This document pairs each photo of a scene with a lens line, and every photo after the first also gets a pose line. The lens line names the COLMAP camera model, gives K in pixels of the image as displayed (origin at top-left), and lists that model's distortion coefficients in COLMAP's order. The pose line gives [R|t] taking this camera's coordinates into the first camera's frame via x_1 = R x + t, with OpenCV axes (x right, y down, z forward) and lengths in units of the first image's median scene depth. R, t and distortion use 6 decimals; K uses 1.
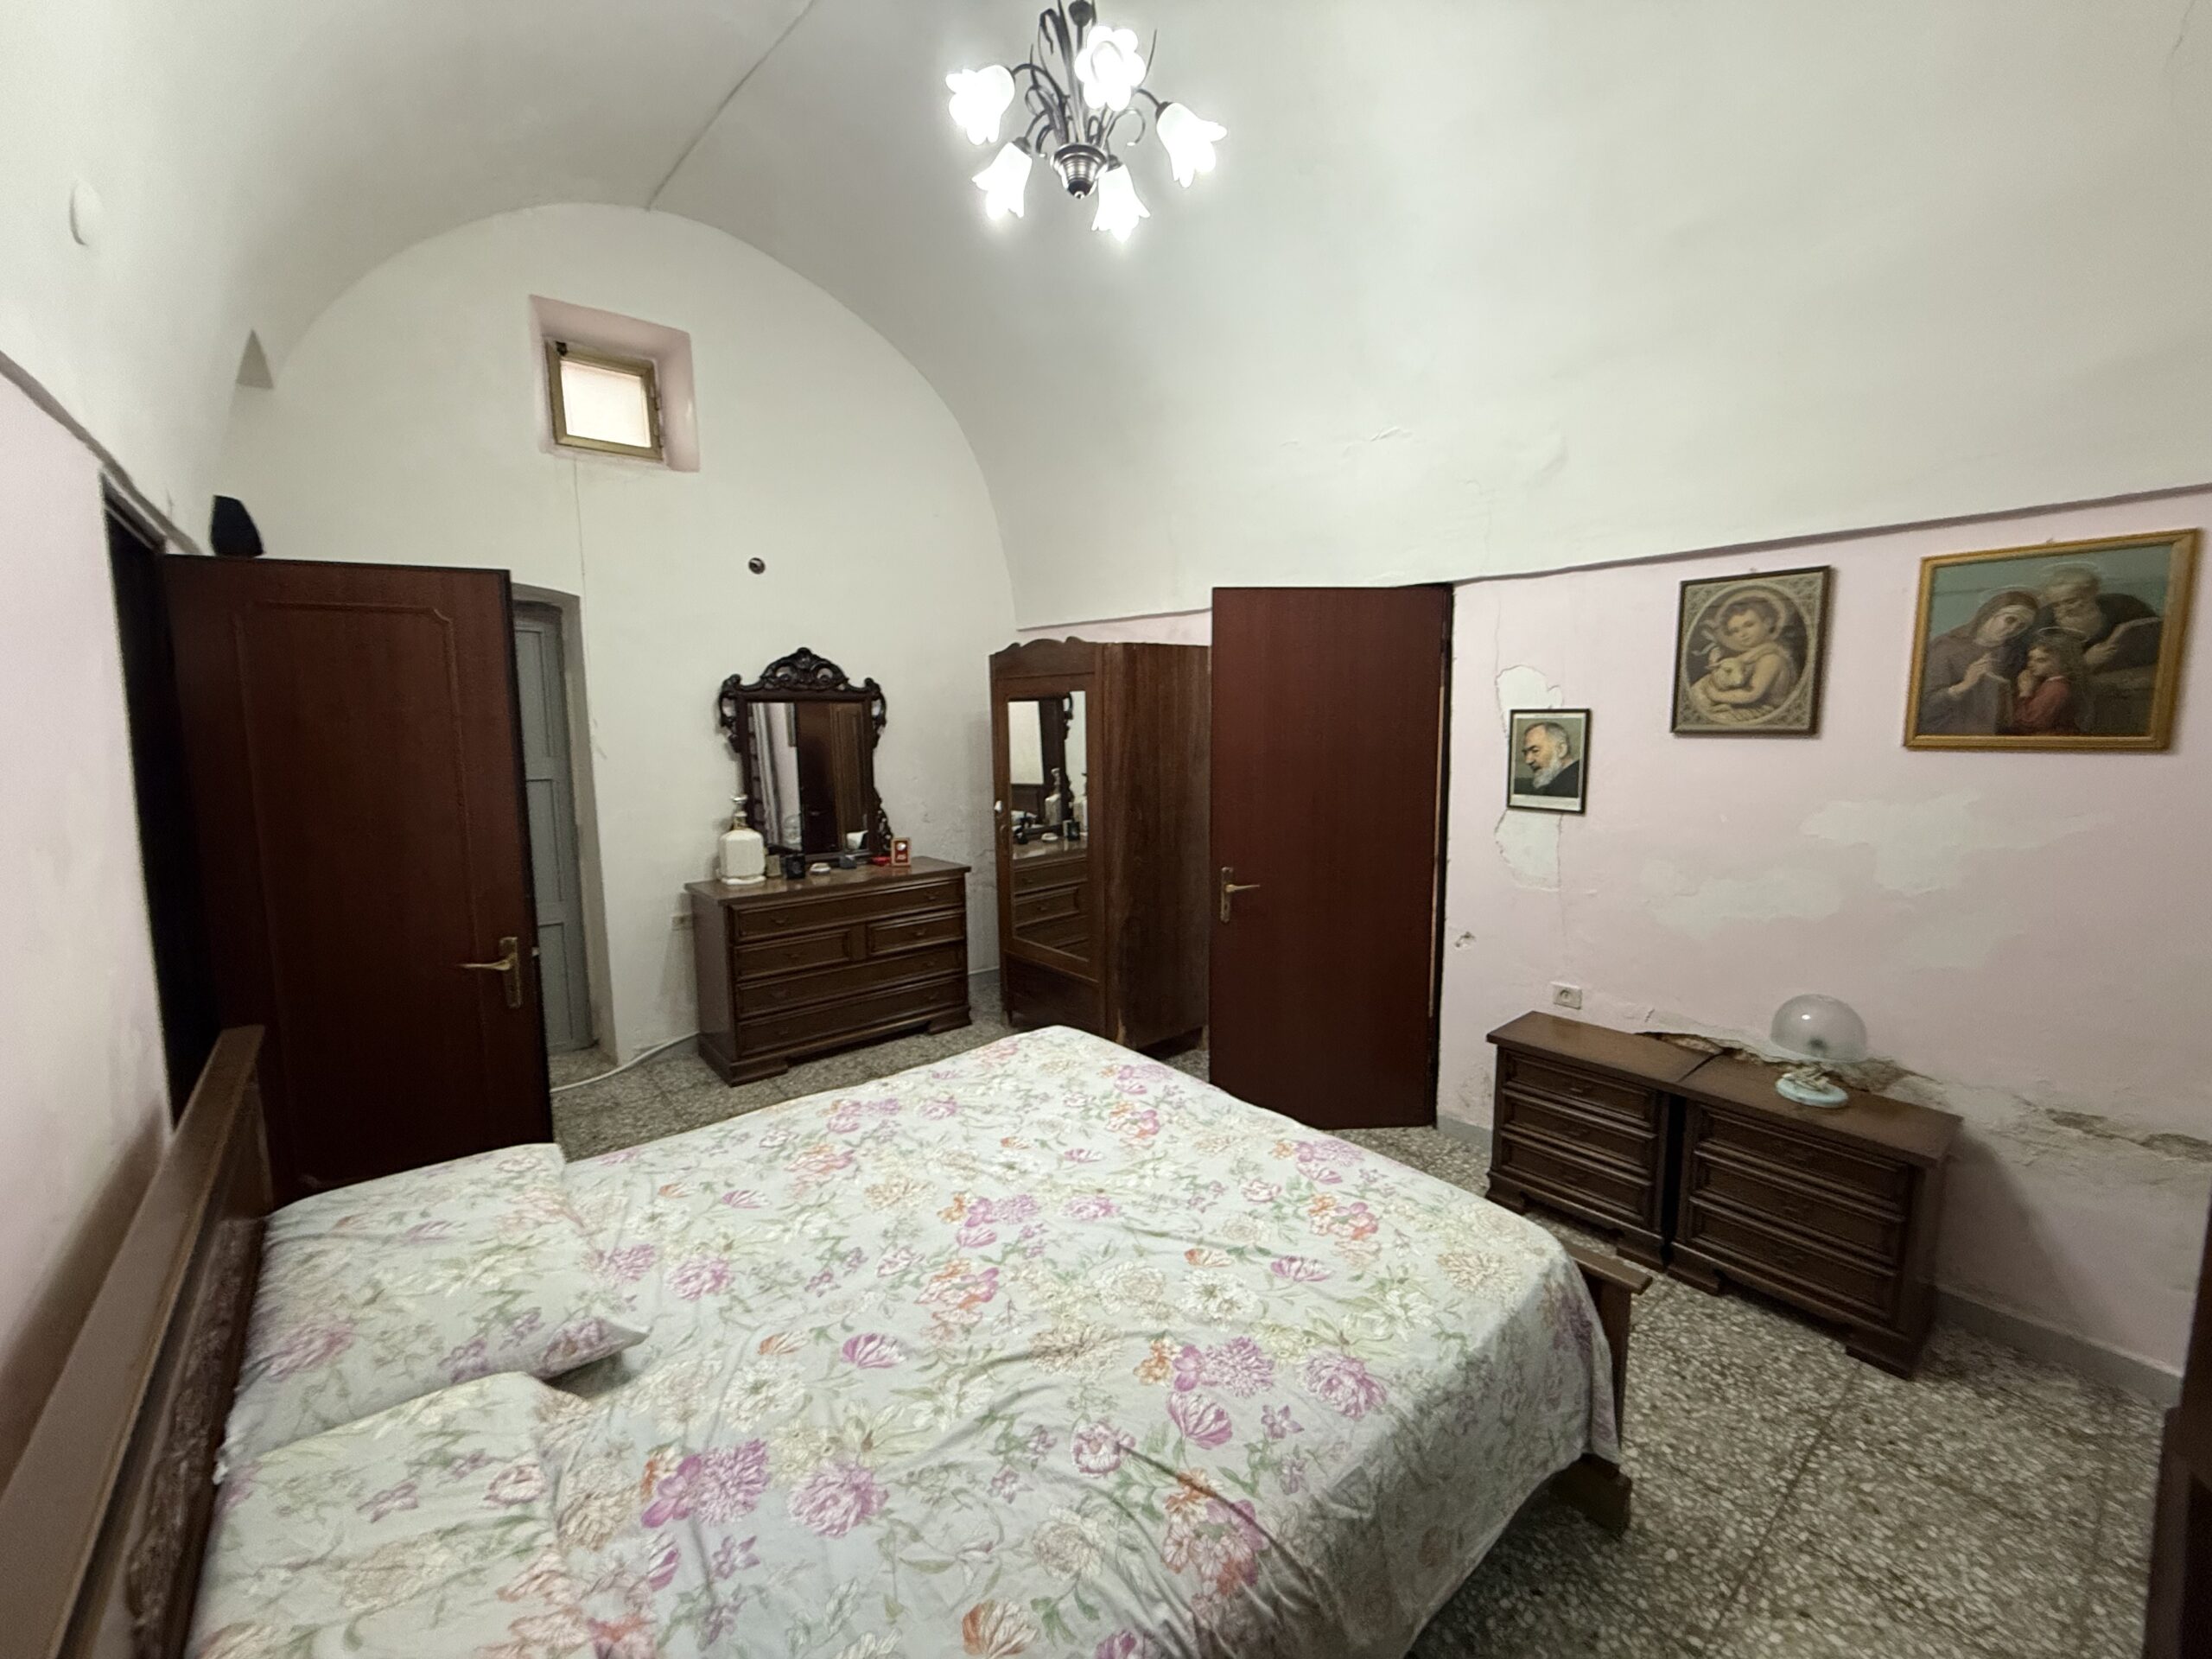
lens RADIAL K [[882.9, 0, 1101.7], [0, 882.9, 830.5], [0, 0, 1]] dist [0.001817, 0.000237]
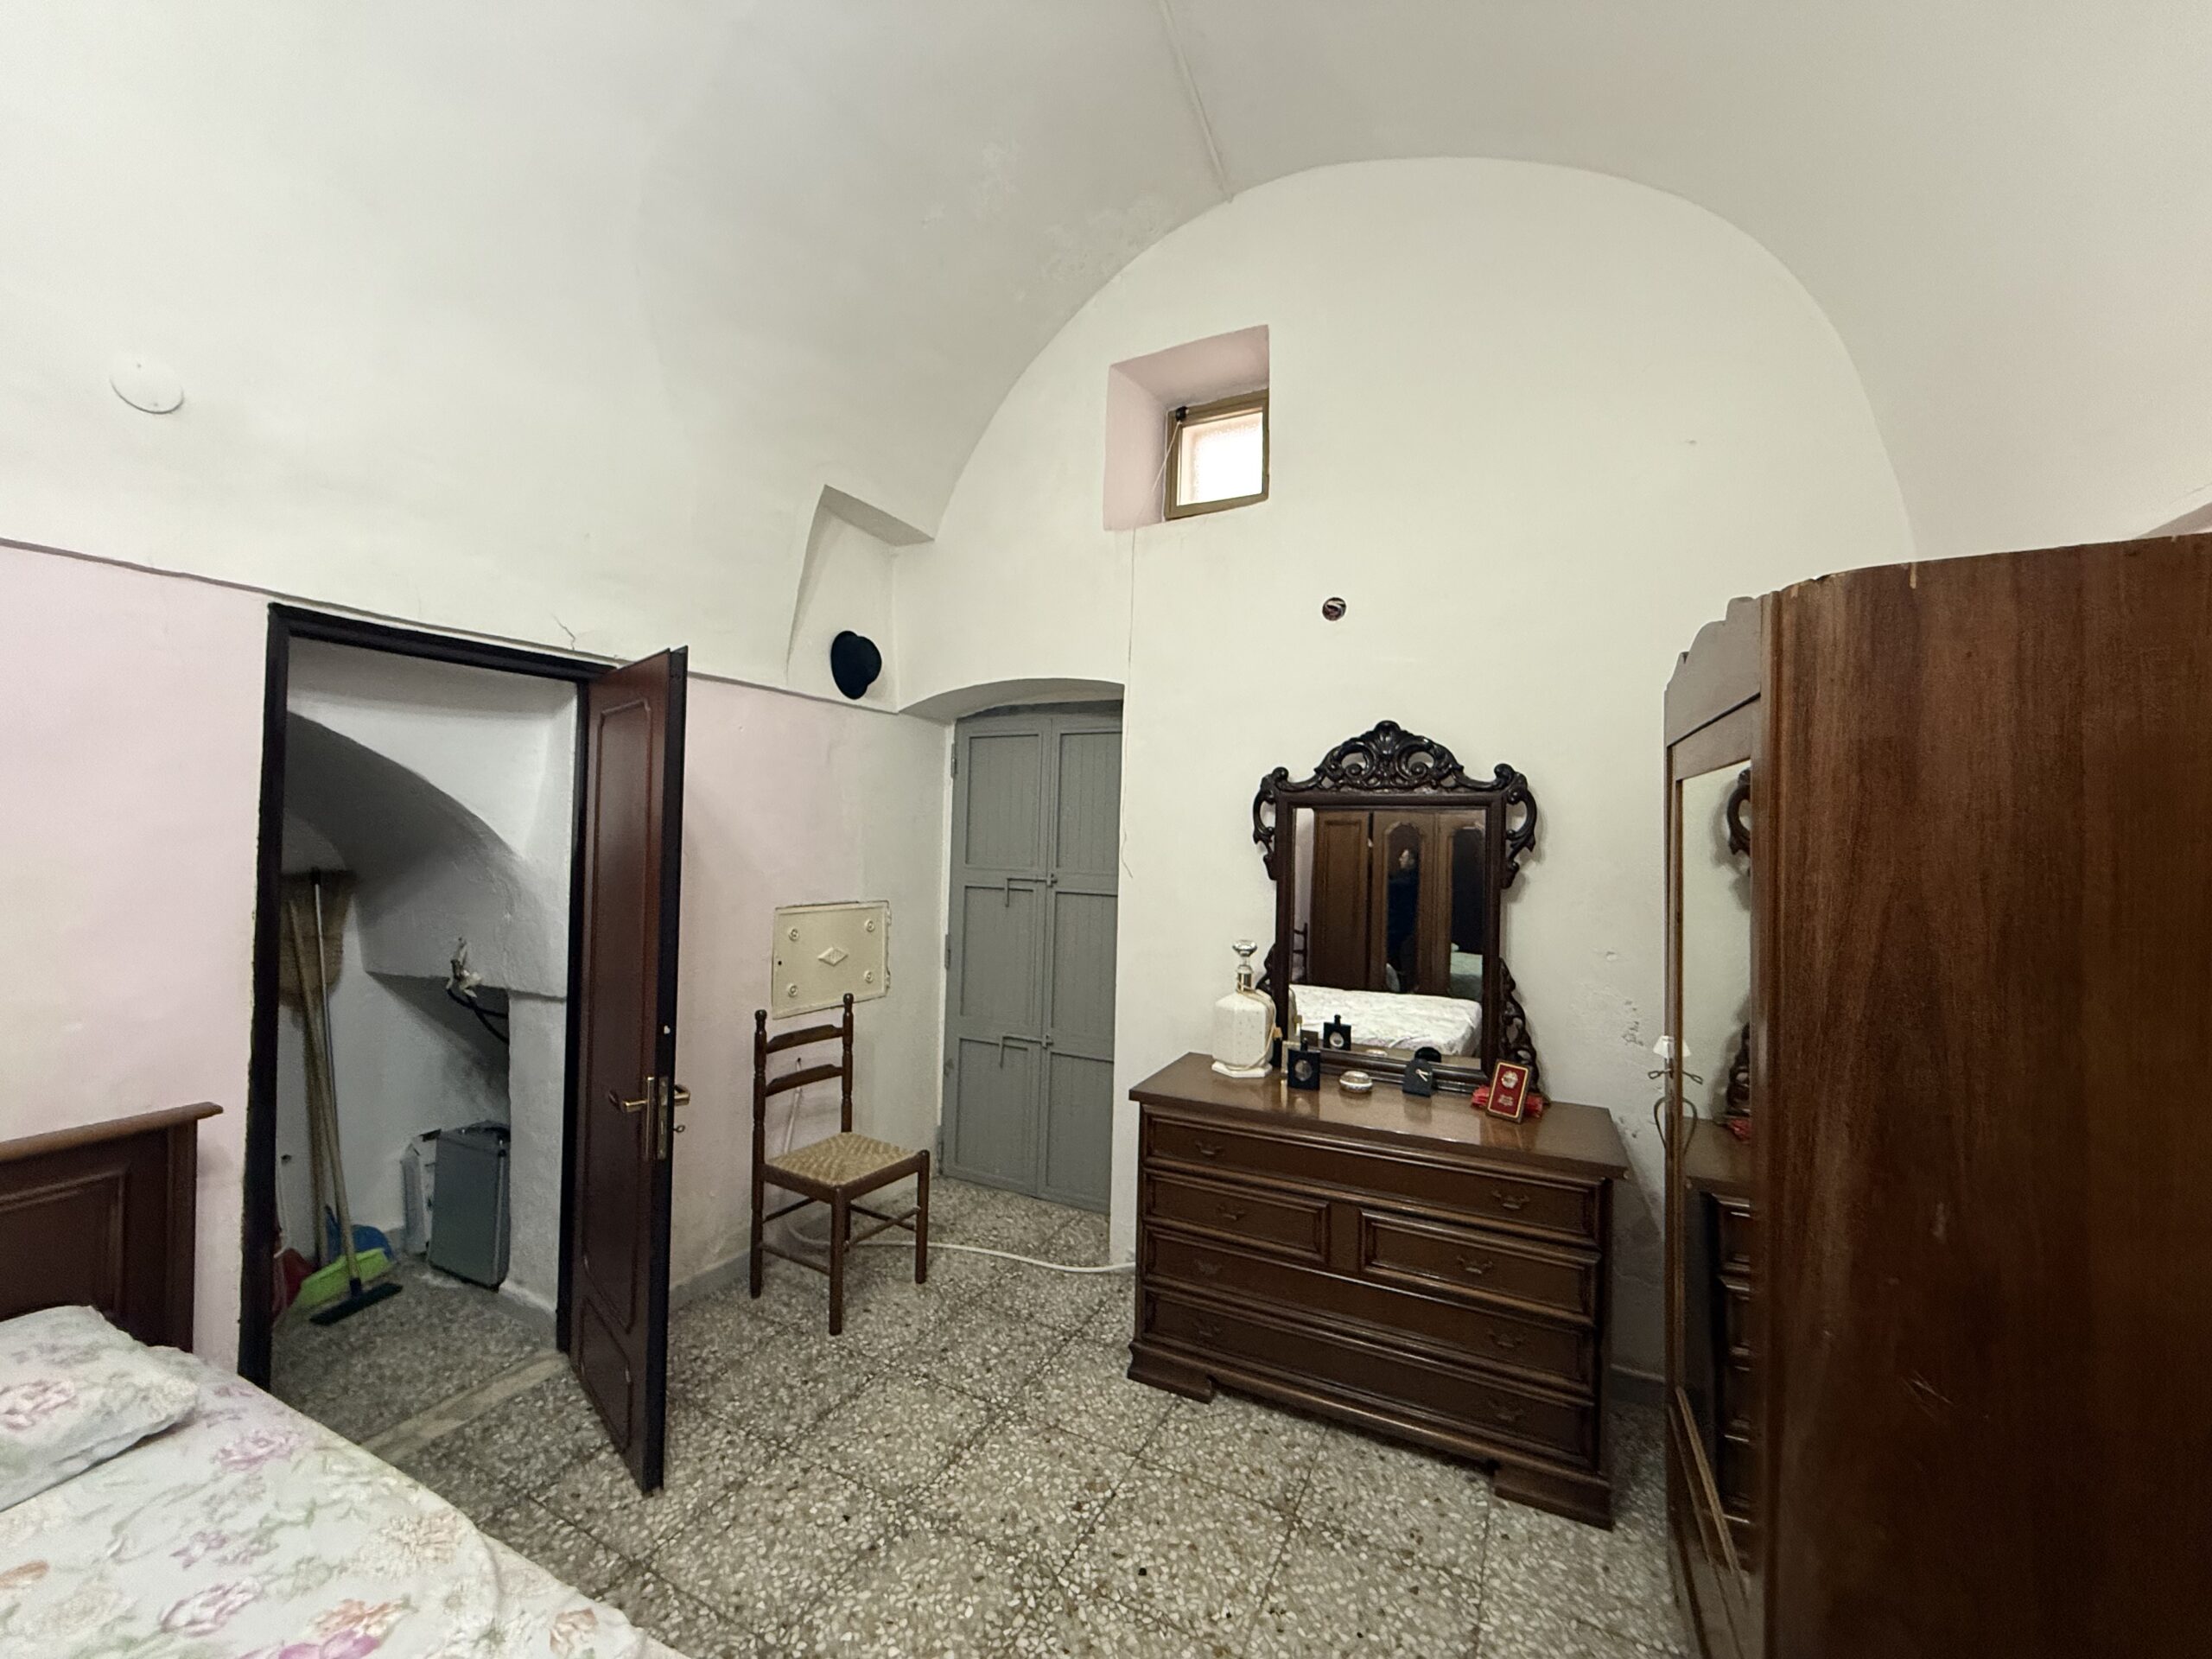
lens RADIAL K [[878.9, 0, 1101.7], [0, 878.9, 828.5], [0, 0, 1]] dist [-0.000581, -0.000026]
pose [[0.408028, 0.011302, -0.912900, 0.239130], [-0.136745, 0.989400, -0.048871, -0.115548], [0.902671, 0.144775, 0.405248, 0.907296]]
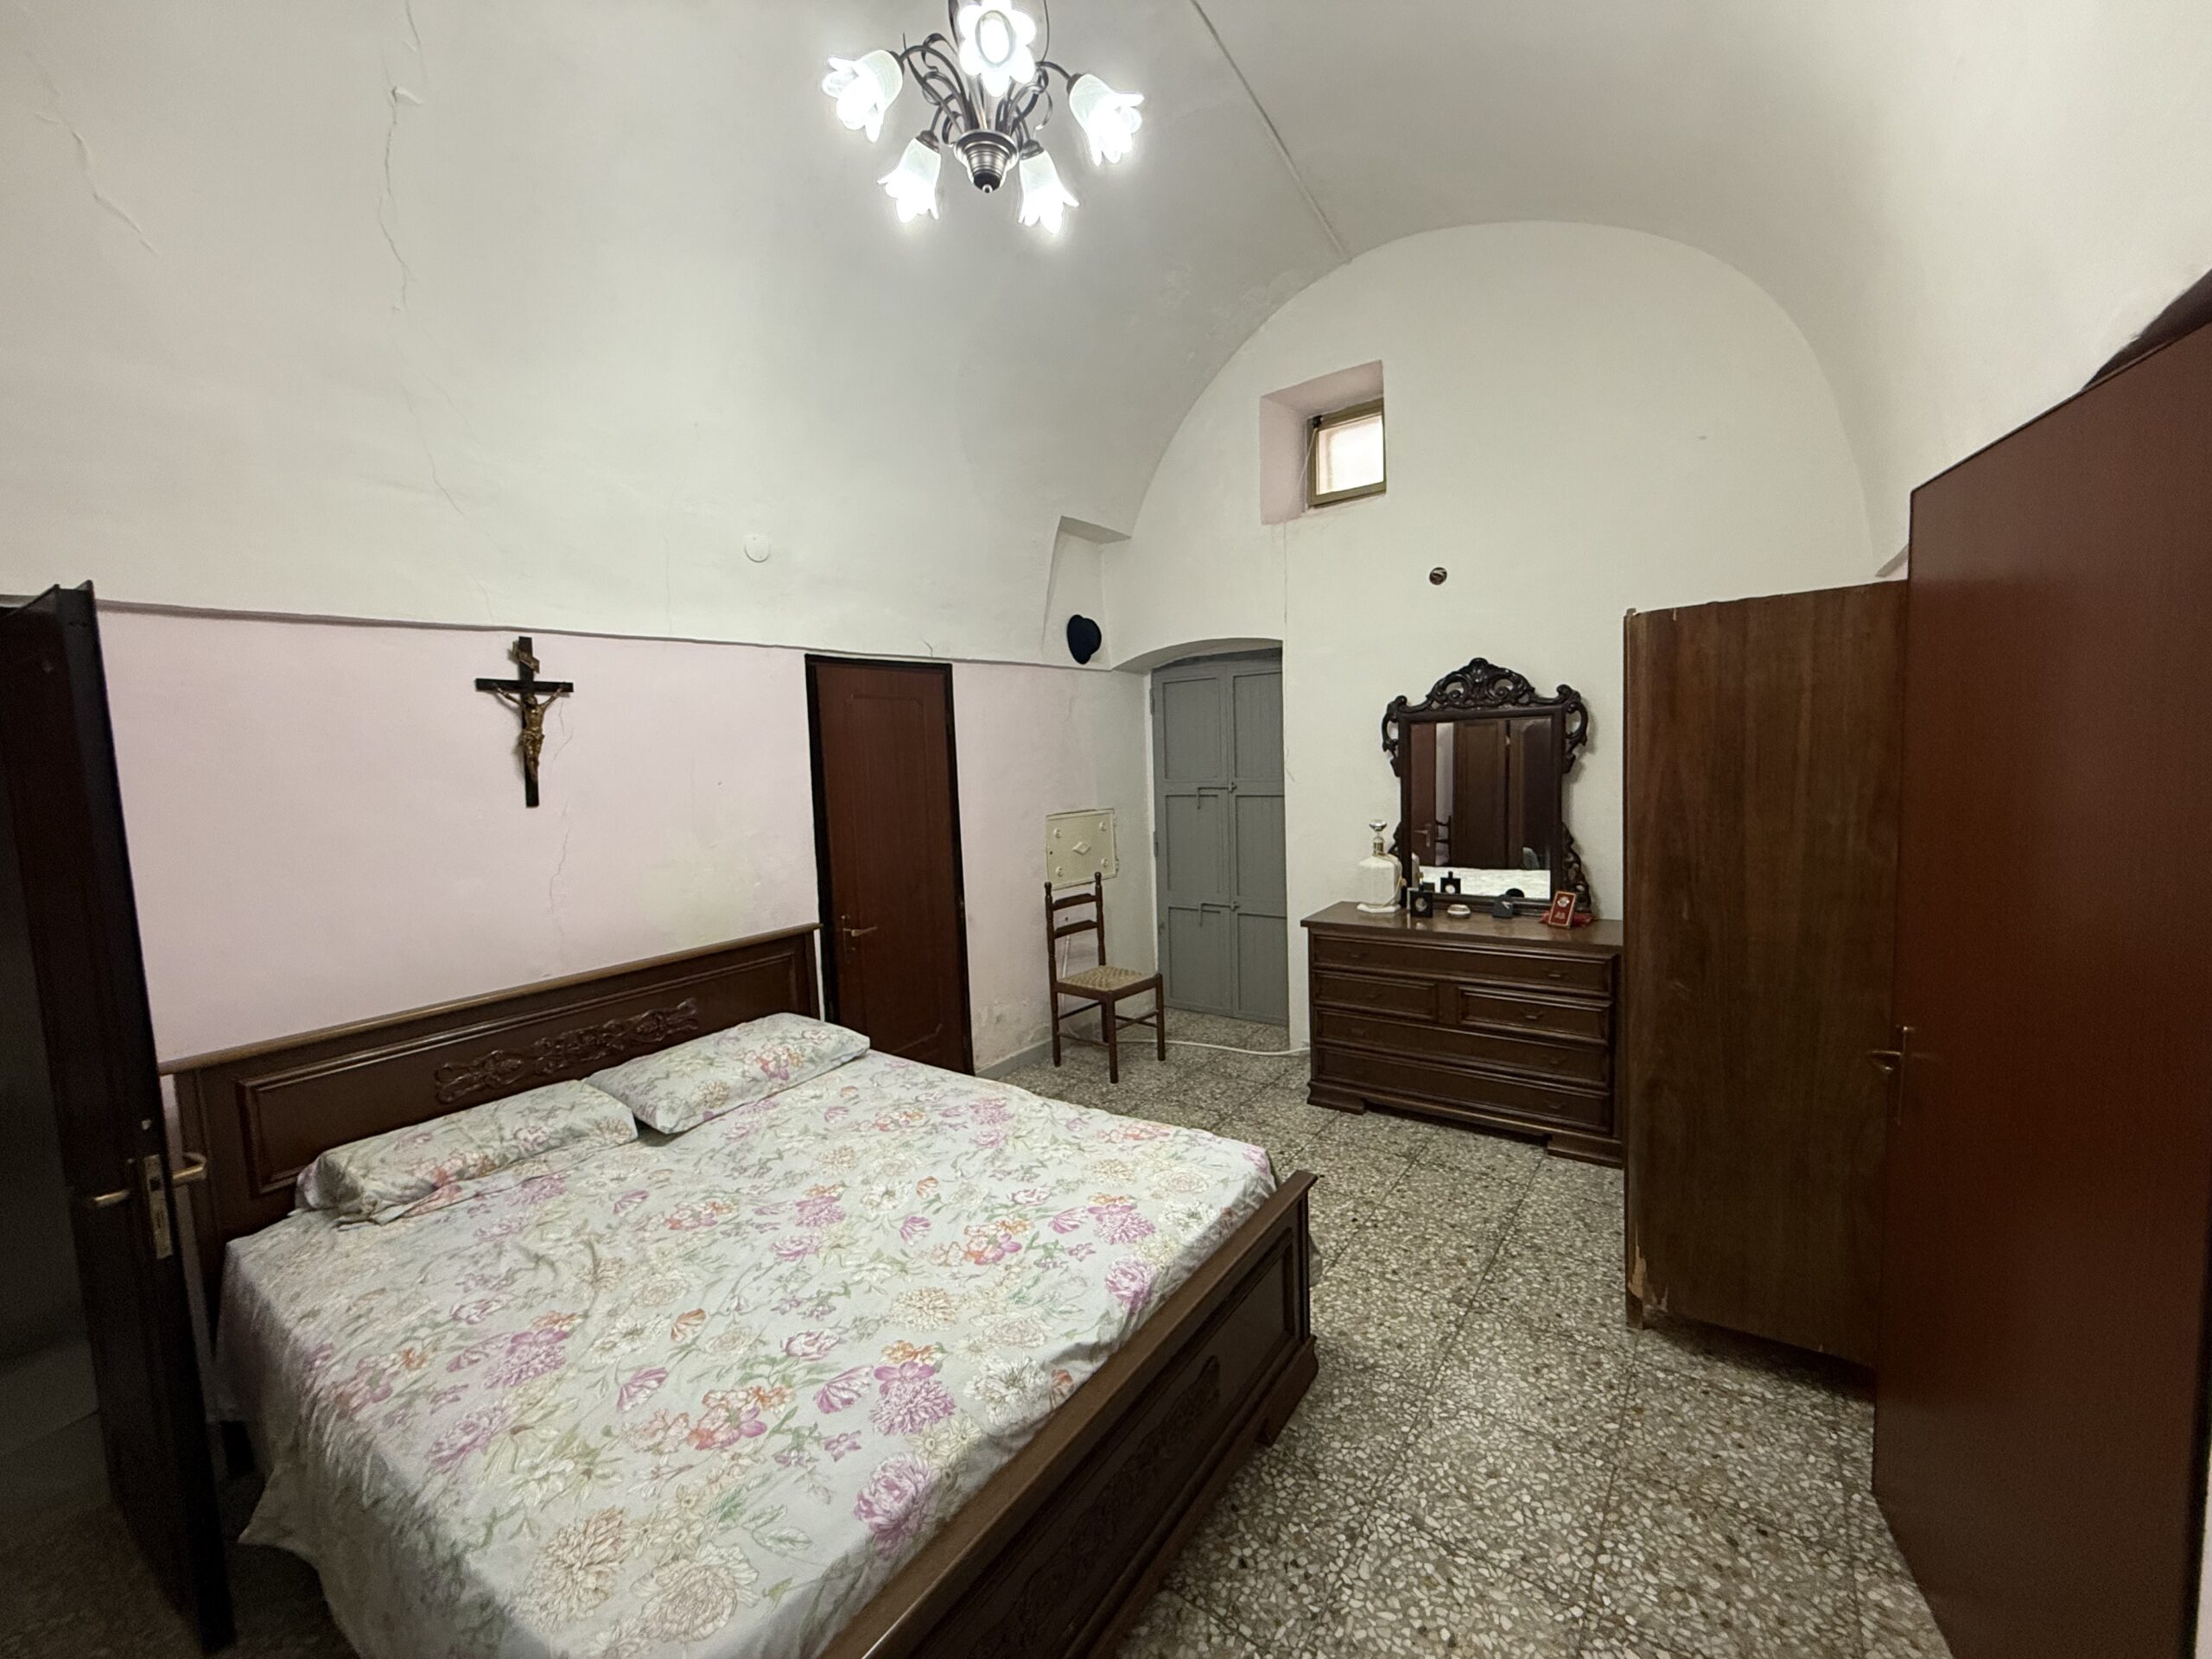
lens RADIAL K [[882.9, 0, 1101.7], [0, 882.9, 830.5], [0, 0, 1]] dist [0.001817, 0.000237]
pose [[0.252412, 0.086264, -0.963767, 0.672536], [-0.080041, 0.994466, 0.068049, -0.105837], [0.964304, 0.059965, 0.257919, 0.671575]]
